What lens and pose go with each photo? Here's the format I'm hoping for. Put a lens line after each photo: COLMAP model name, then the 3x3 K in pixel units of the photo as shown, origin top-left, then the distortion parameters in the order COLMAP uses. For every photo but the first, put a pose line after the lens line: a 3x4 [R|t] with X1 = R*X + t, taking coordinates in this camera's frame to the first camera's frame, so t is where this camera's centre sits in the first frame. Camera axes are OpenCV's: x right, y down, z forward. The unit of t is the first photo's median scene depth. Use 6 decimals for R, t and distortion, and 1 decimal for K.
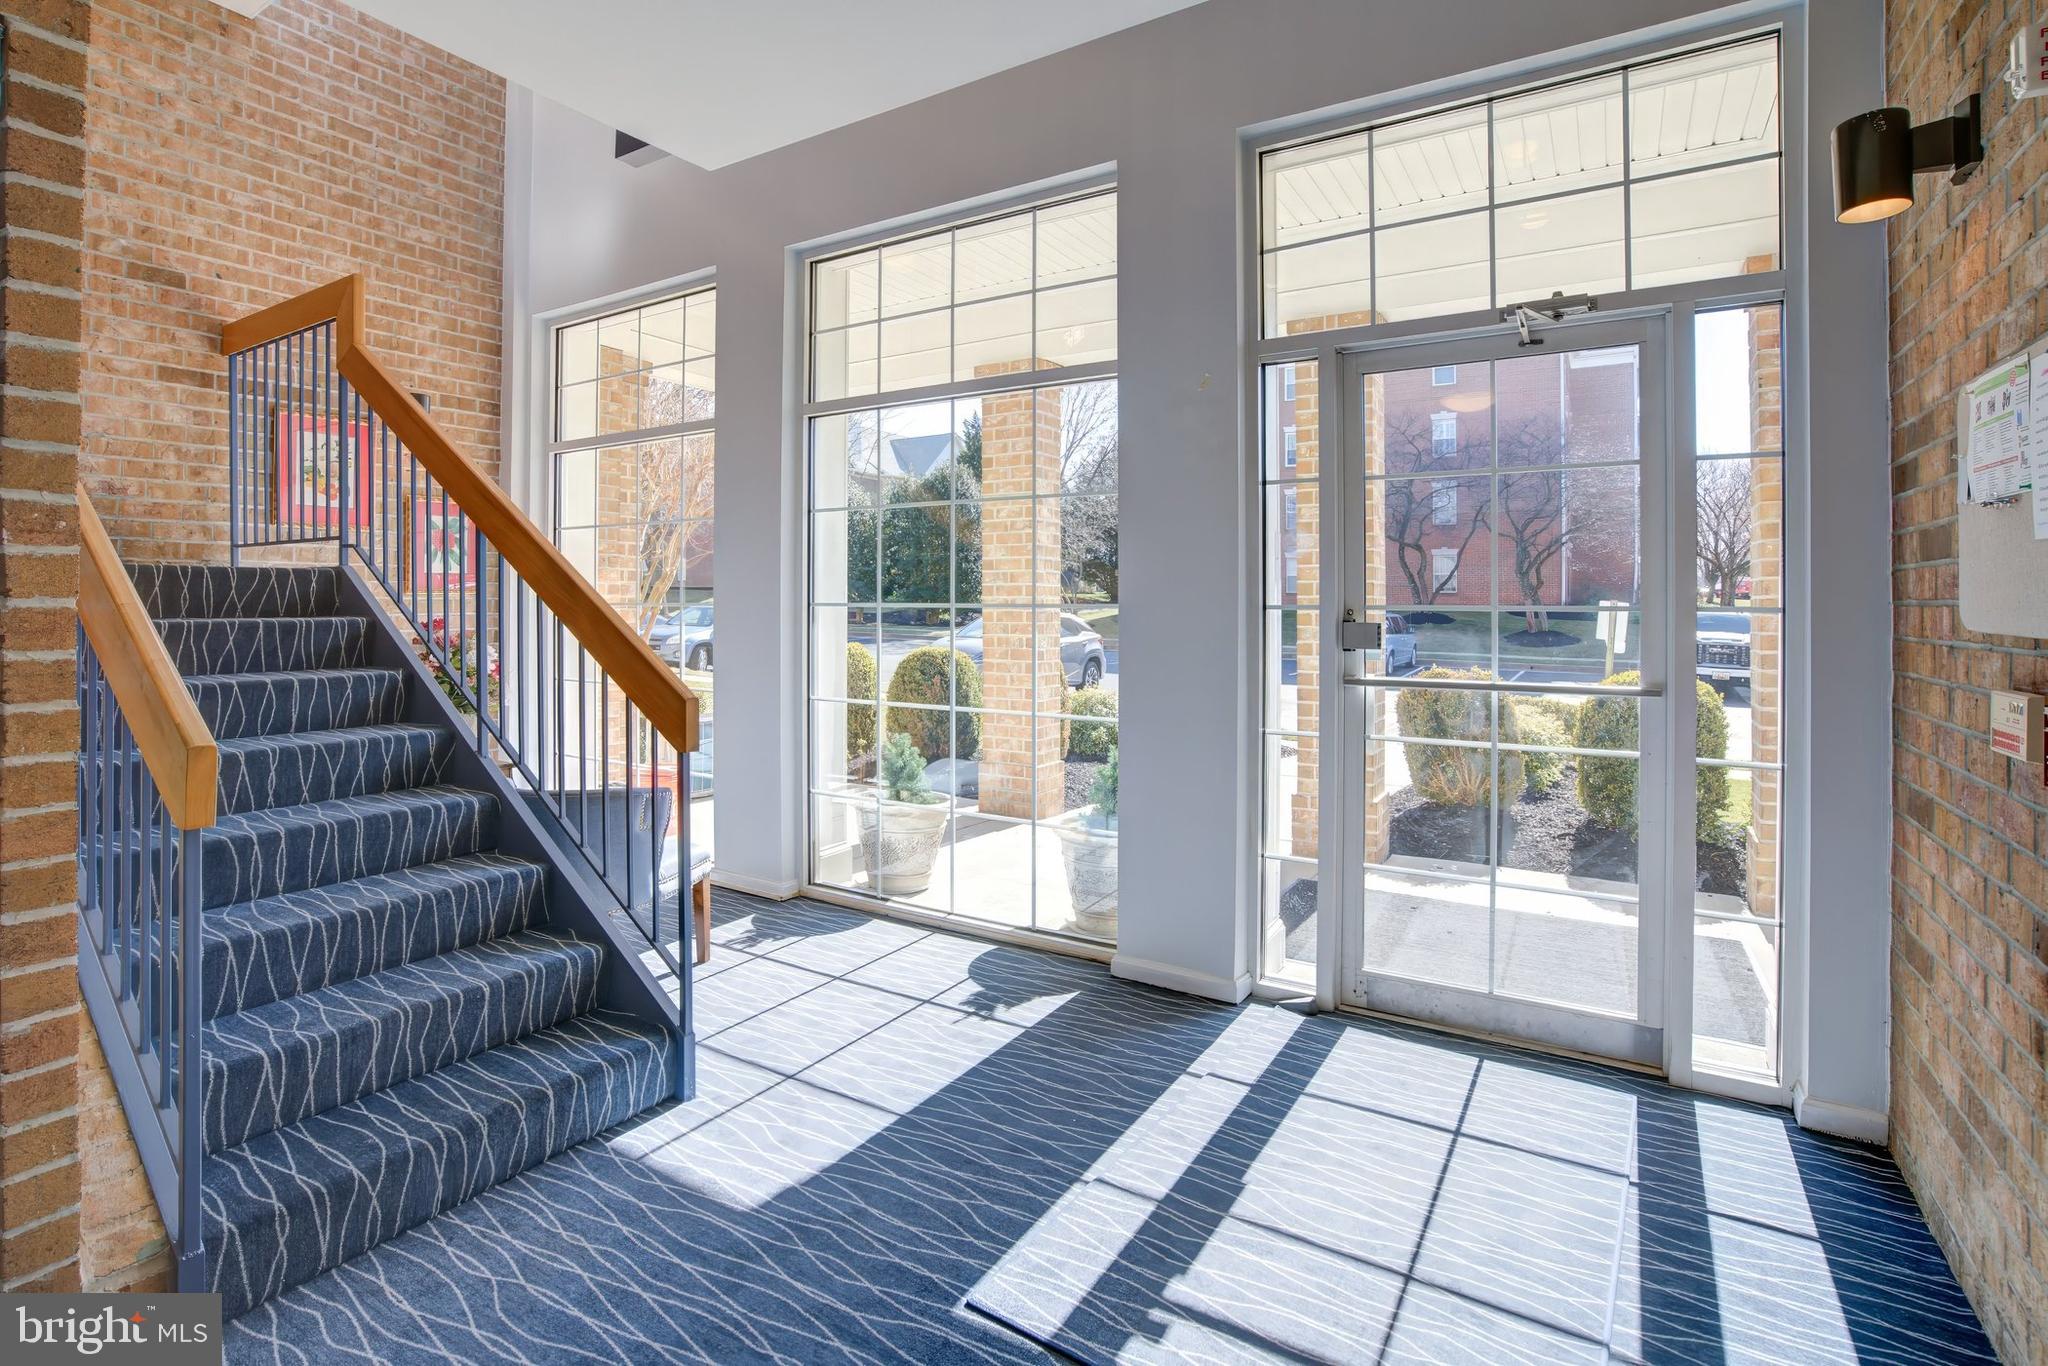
lens RADIAL K [[968.9, 0, 1021.4], [0, 968.9, 616.4], [0, 0, 1]] dist [-0.054020, 0.025134]
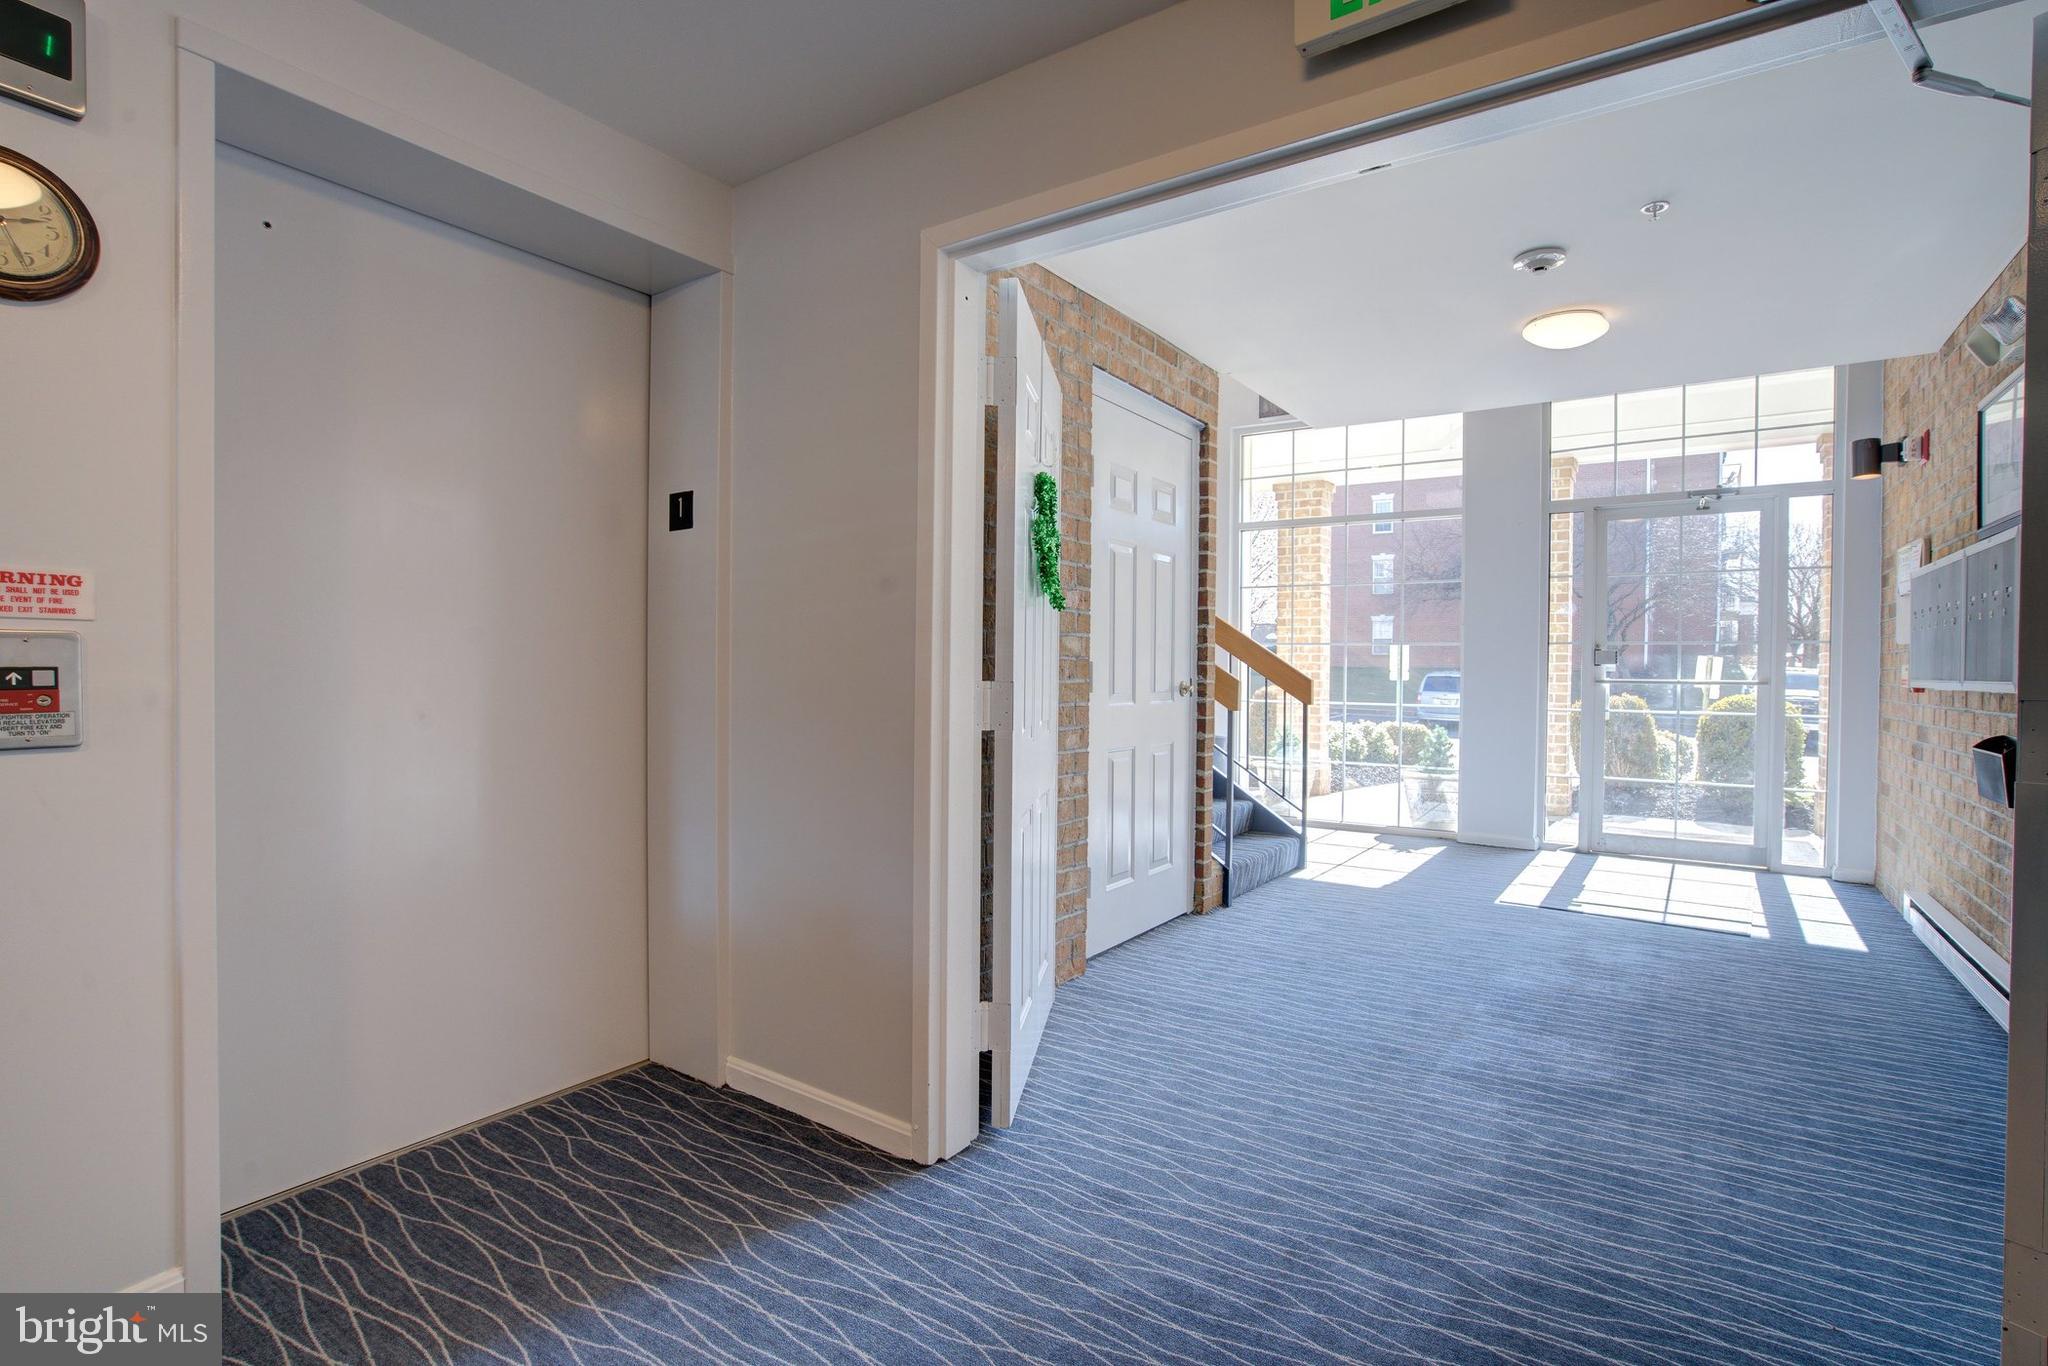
lens RADIAL K [[980.7, 0, 1033.2], [0, 980.7, 695.7], [0, 0, 1]] dist [-0.008955, 0.000350]
pose [[0.999462, 0.006575, -0.032128, -0.735965], [-0.006059, 0.999852, 0.016125, 0.072442], [0.032229, -0.015922, 0.999354, -1.006943]]
